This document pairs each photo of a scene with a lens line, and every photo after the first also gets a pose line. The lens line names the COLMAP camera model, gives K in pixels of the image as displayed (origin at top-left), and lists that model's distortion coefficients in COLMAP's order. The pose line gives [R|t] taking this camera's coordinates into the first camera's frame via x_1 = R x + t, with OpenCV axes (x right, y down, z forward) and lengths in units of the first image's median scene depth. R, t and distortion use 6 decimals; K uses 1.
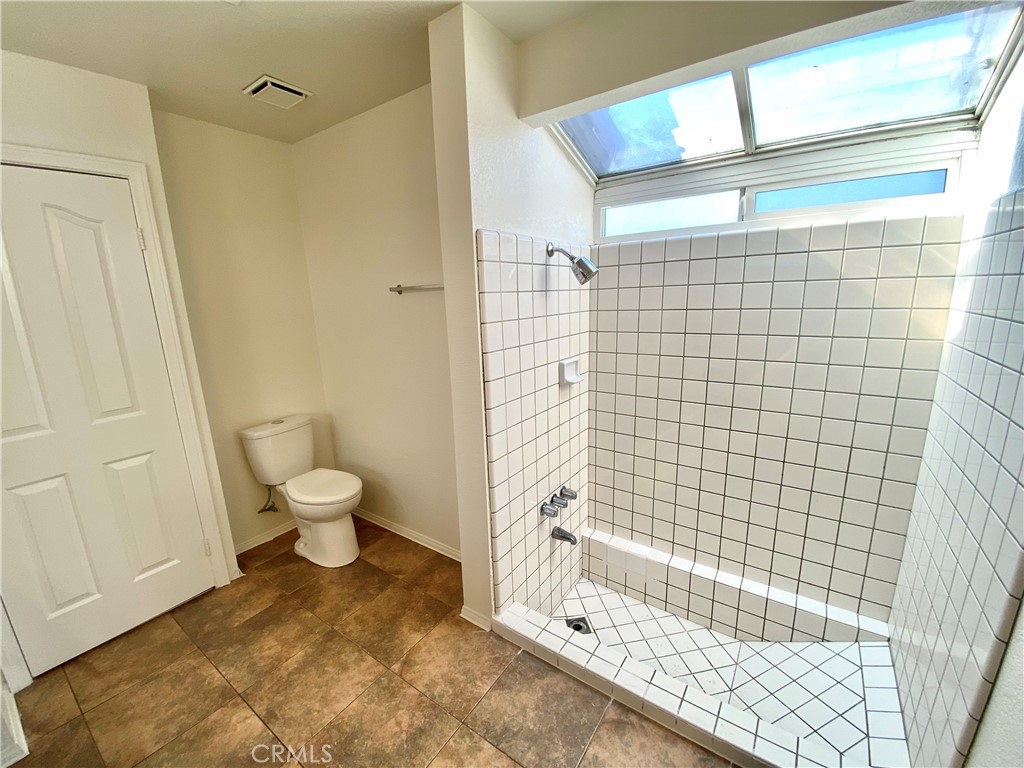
lens RADIAL K [[412.2, 0, 510.1], [0, 412.2, 386.9], [0, 0, 1]] dist [0.022840, -0.020663]
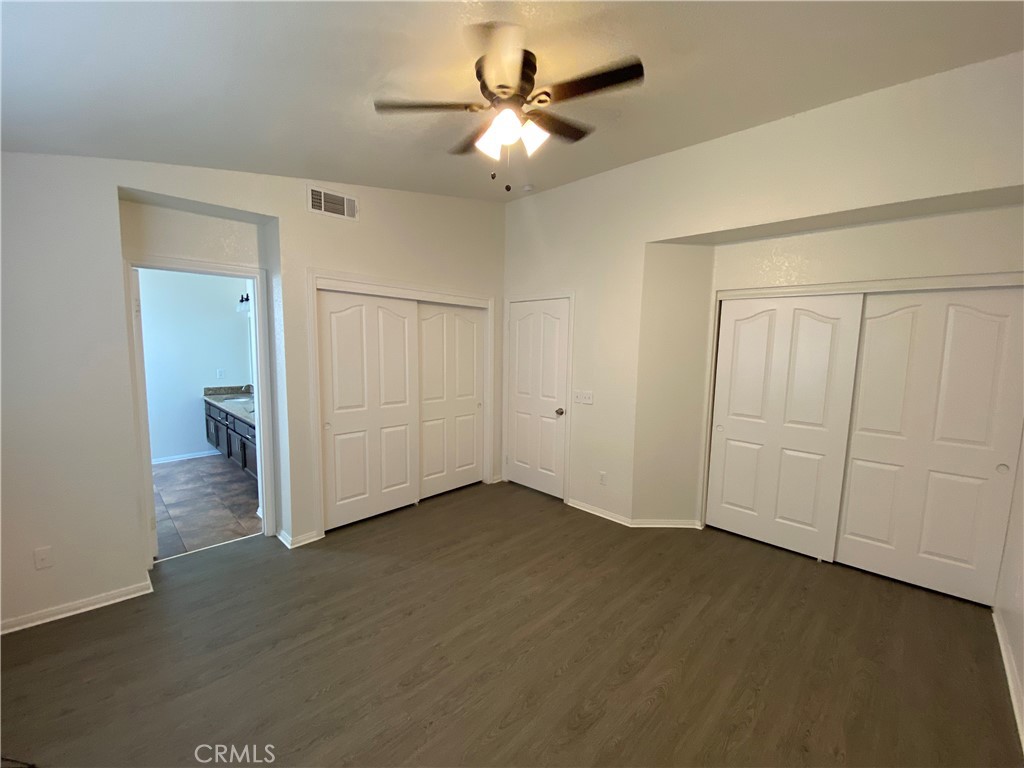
lens RADIAL K [[412.2, 0, 510.1], [0, 412.2, 386.9], [0, 0, 1]] dist [0.022840, -0.020663]
pose [[-0.985873, -0.002781, 0.167472, -2.823473], [0.050821, 0.947760, 0.314910, -0.531523], [-0.159599, 0.318972, -0.934230, 2.566874]]
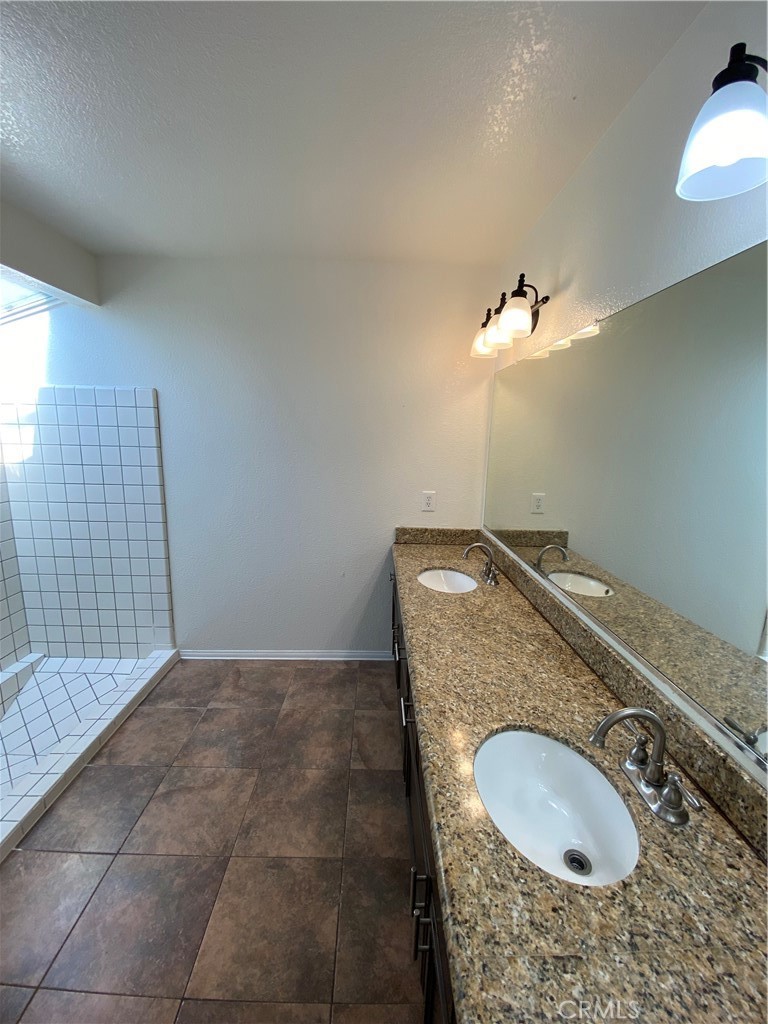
lens RADIAL K [[412.2, 0, 384.0], [0, 412.2, 512.0], [0, 0, 1]] dist [0.022840, -0.020663]
pose [[-0.585499, -0.134180, 0.799491, -1.062985], [0.178134, 0.940809, 0.288353, -0.120941], [-0.790860, 0.311247, -0.526941, 0.690329]]
